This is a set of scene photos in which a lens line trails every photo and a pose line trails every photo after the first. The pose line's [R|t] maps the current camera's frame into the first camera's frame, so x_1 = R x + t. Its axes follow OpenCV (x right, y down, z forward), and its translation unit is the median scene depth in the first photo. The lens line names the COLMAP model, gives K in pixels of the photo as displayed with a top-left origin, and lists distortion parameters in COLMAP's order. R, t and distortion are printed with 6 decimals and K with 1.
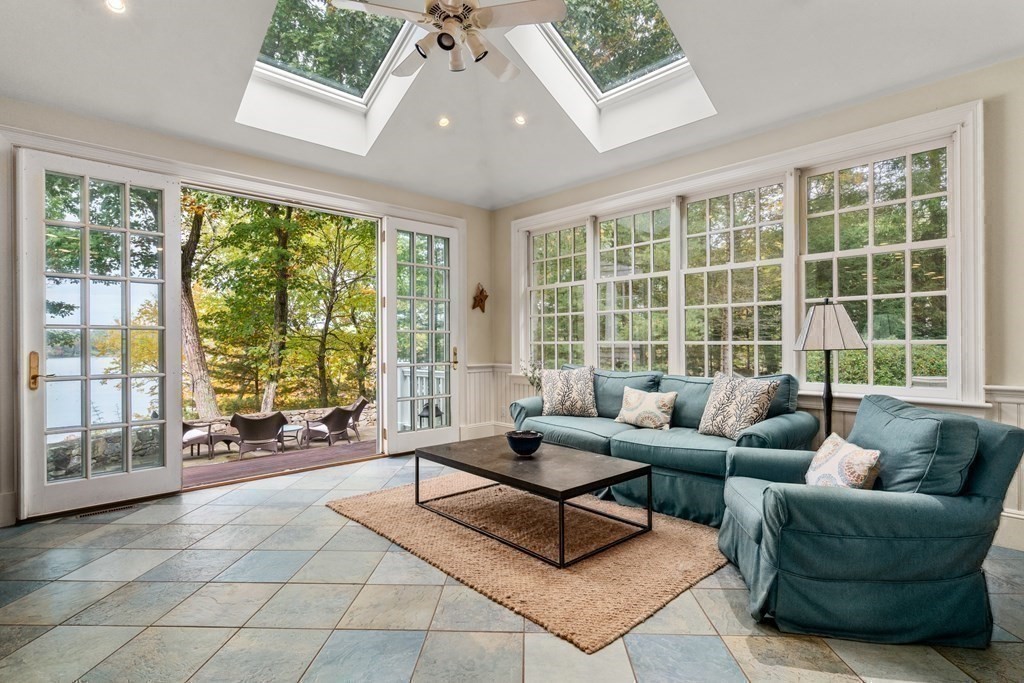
lens RADIAL K [[503.7, 0, 512.0], [0, 503.7, 341.5], [0, 0, 1]] dist [0.000304, -0.000017]
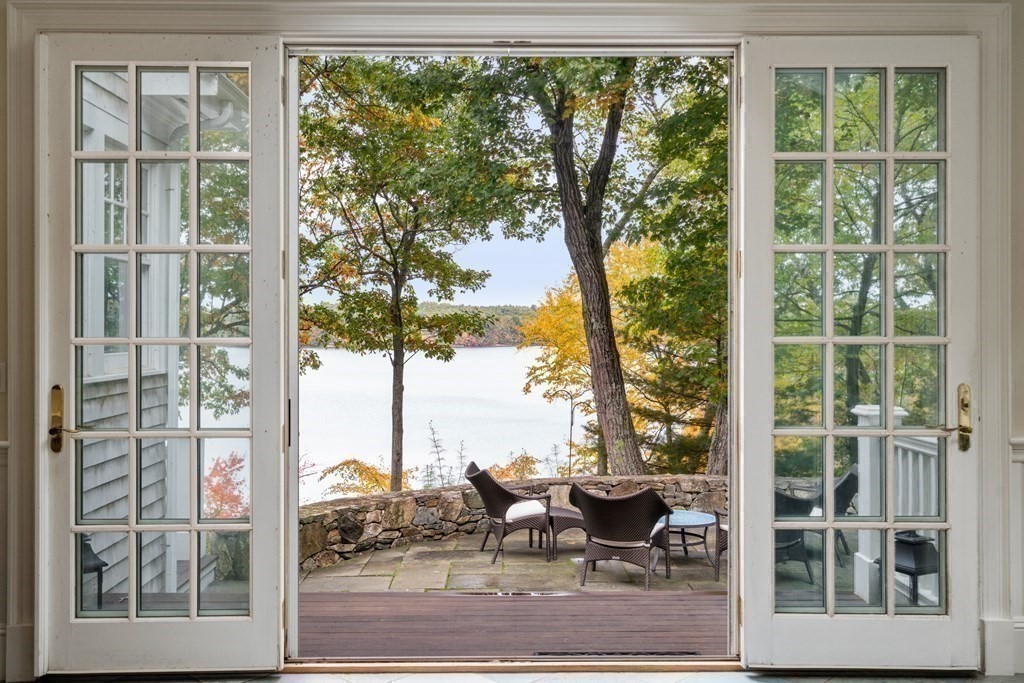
lens RADIAL K [[969.0, 0, 510.6], [0, 969.0, 322.9], [0, 0, 1]] dist [0.058415, 0.000290]
pose [[0.740514, -0.000046, -0.672041, 0.072518], [-0.000191, 1.000000, -0.000278, -0.020479], [0.672041, 0.000334, 0.740514, 0.207580]]
